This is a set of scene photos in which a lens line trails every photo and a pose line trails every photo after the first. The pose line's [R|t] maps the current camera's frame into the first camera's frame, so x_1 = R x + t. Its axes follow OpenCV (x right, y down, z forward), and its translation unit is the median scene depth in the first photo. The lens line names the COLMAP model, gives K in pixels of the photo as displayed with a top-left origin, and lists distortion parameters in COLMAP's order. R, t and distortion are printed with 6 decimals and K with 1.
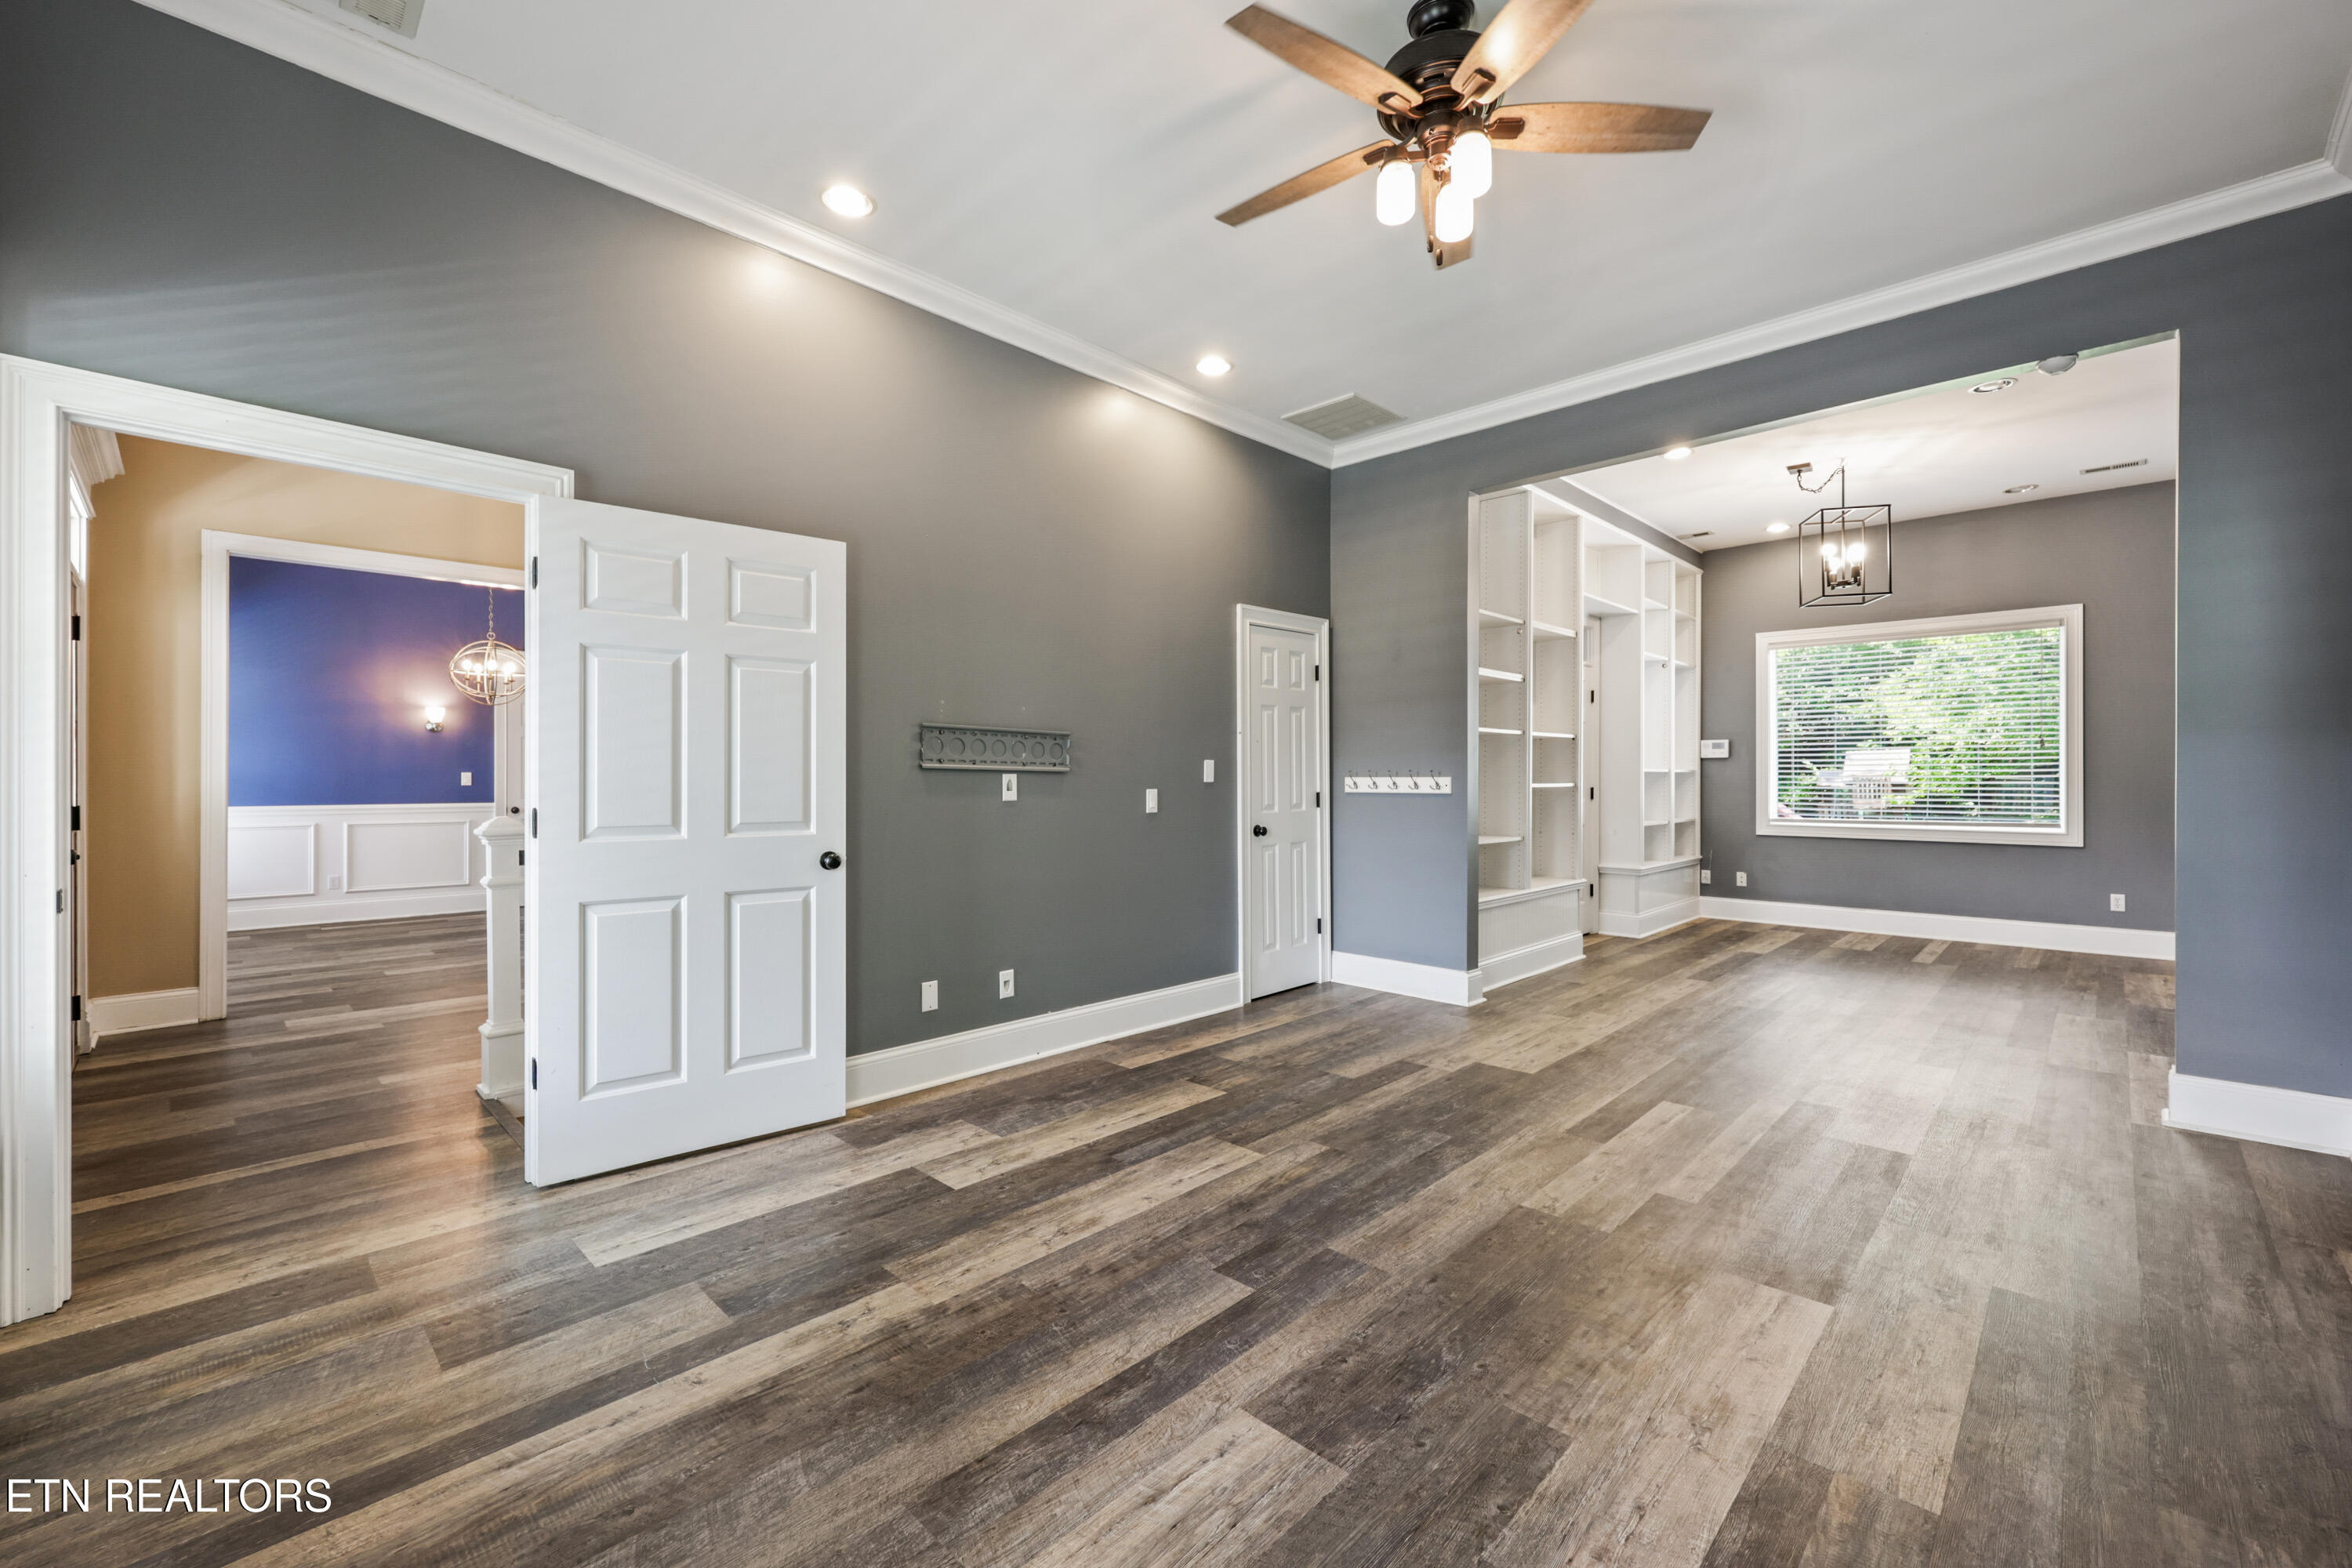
lens RADIAL K [[976.1, 0, 1180.0], [0, 976.1, 779.9], [0, 0, 1]] dist [-0.003747, -0.000404]
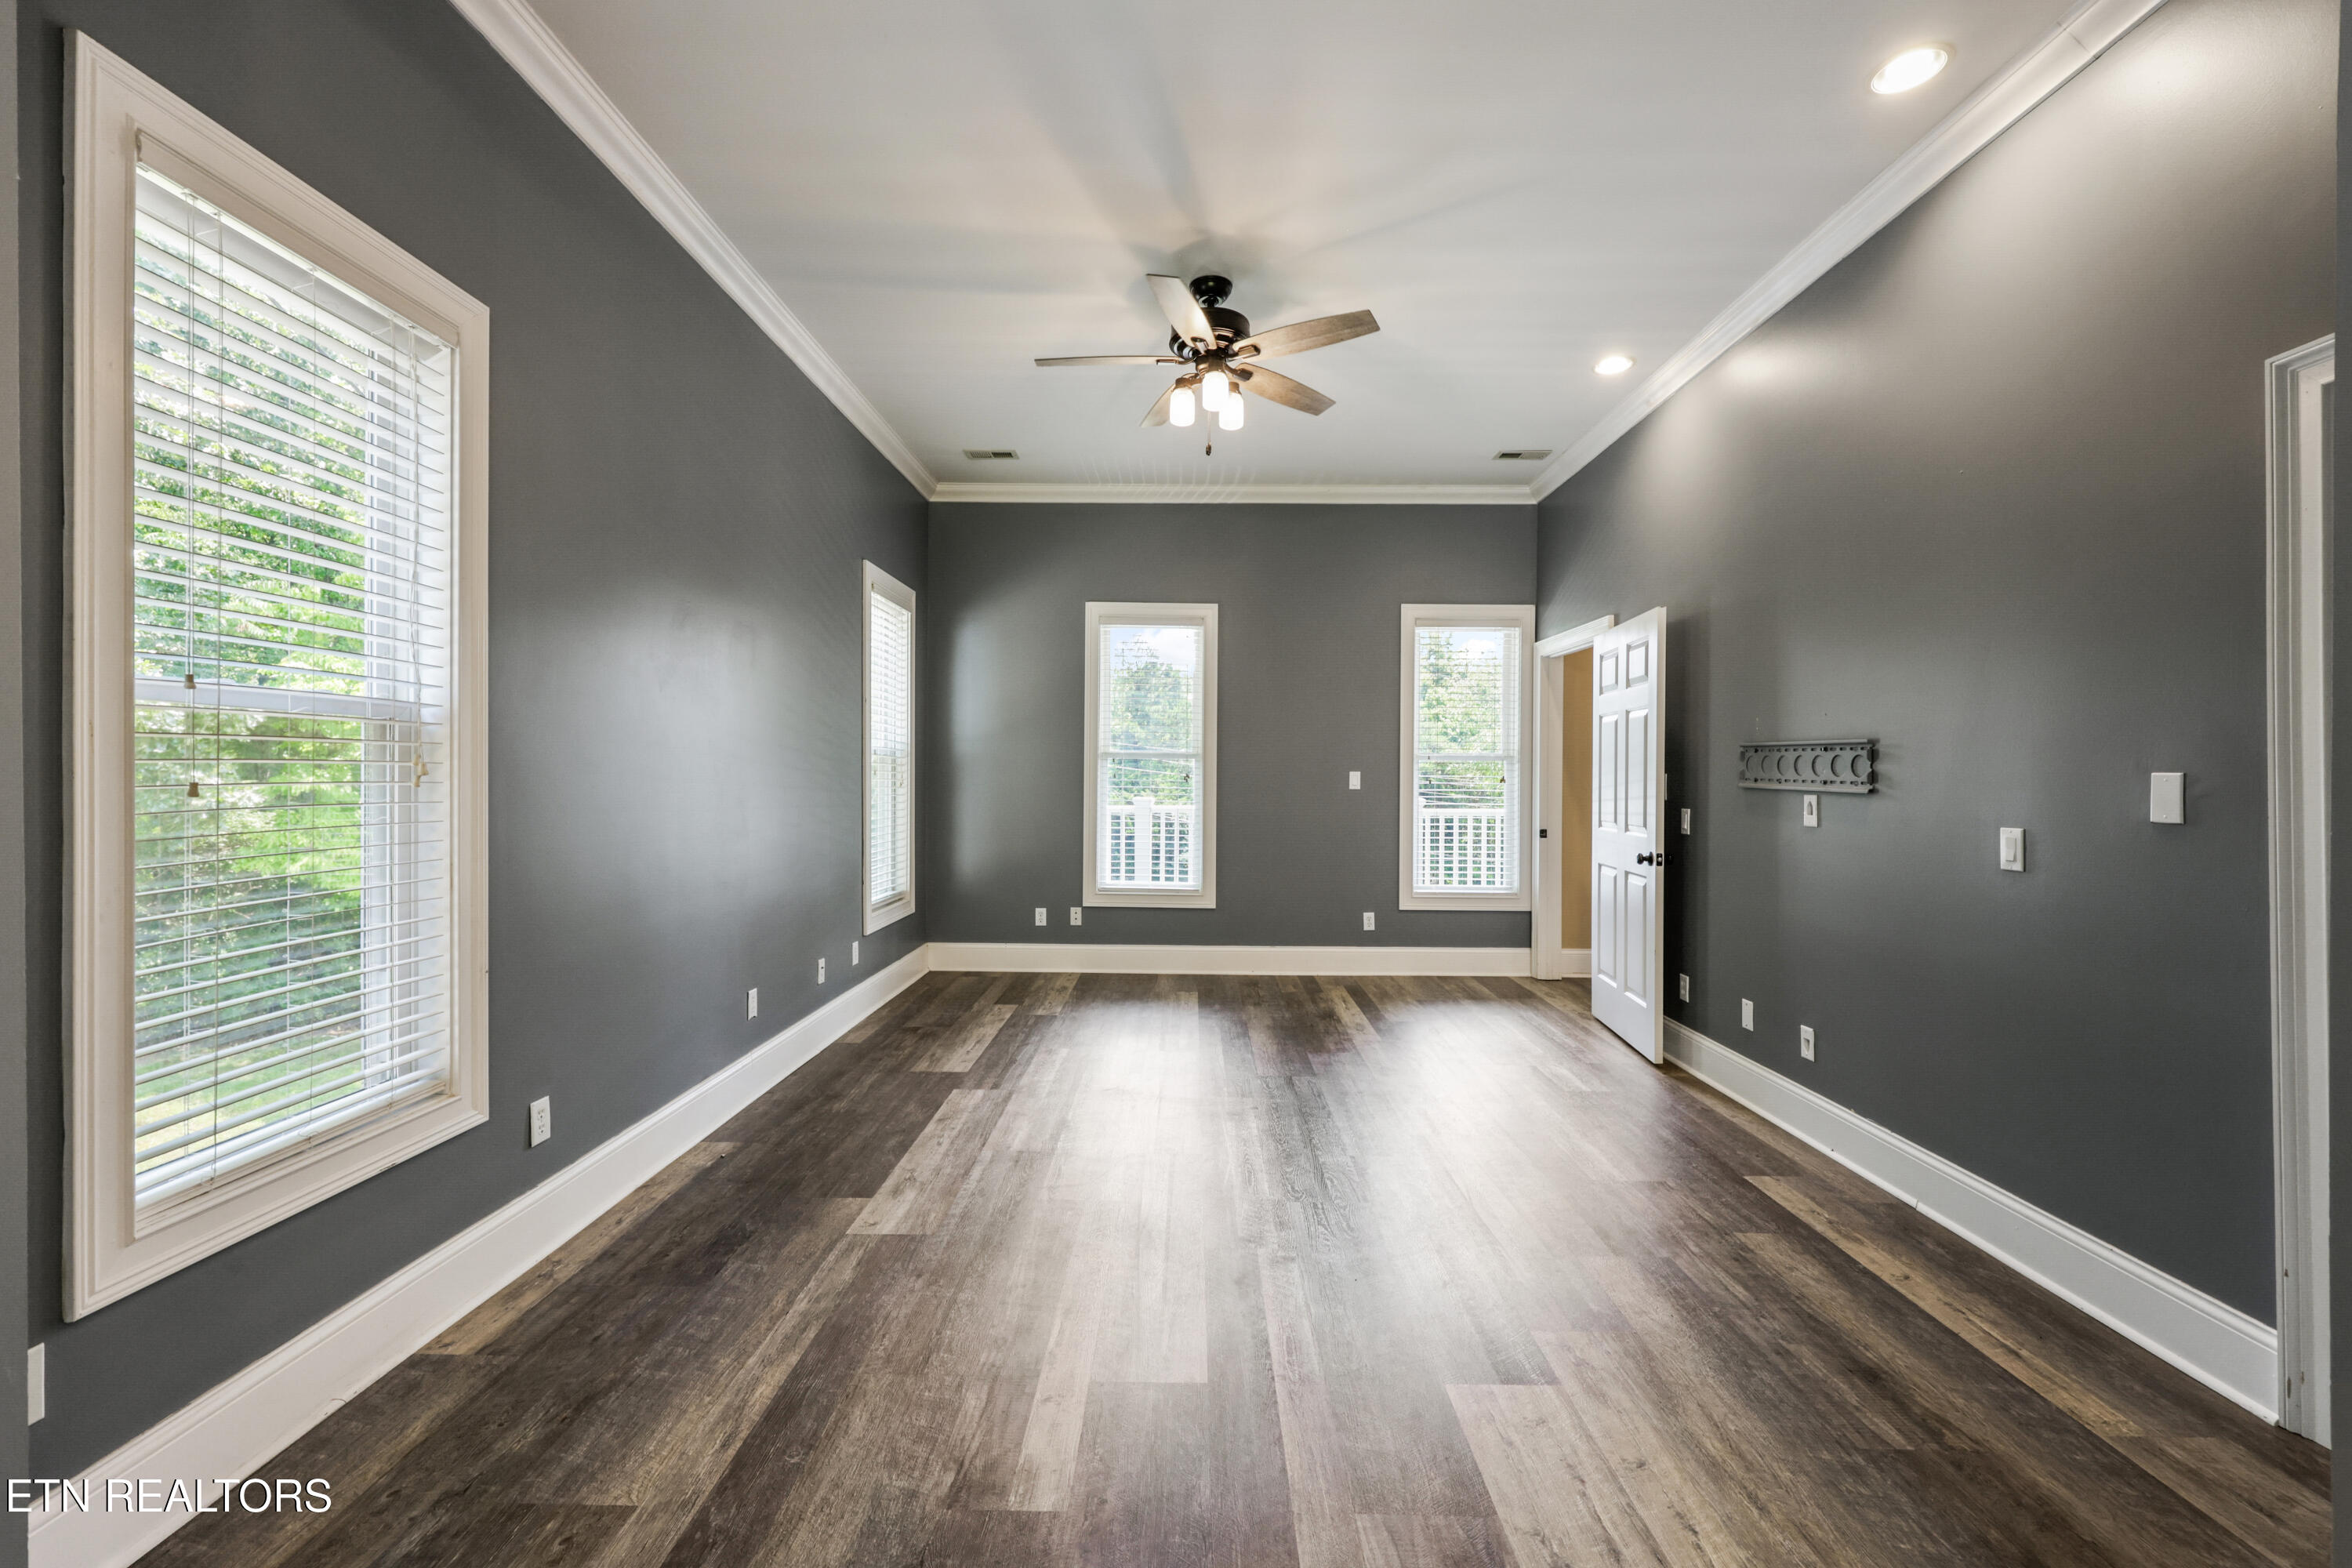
lens RADIAL K [[976.1, 0, 1177.7], [0, 976.1, 776.6], [0, 0, 1]] dist [-0.003747, -0.000404]
pose [[-0.738340, -0.002330, -0.674425, 0.790191], [-0.003909, 0.999992, 0.000824, -0.020056], [0.674417, 0.003245, -0.738343, 1.247005]]
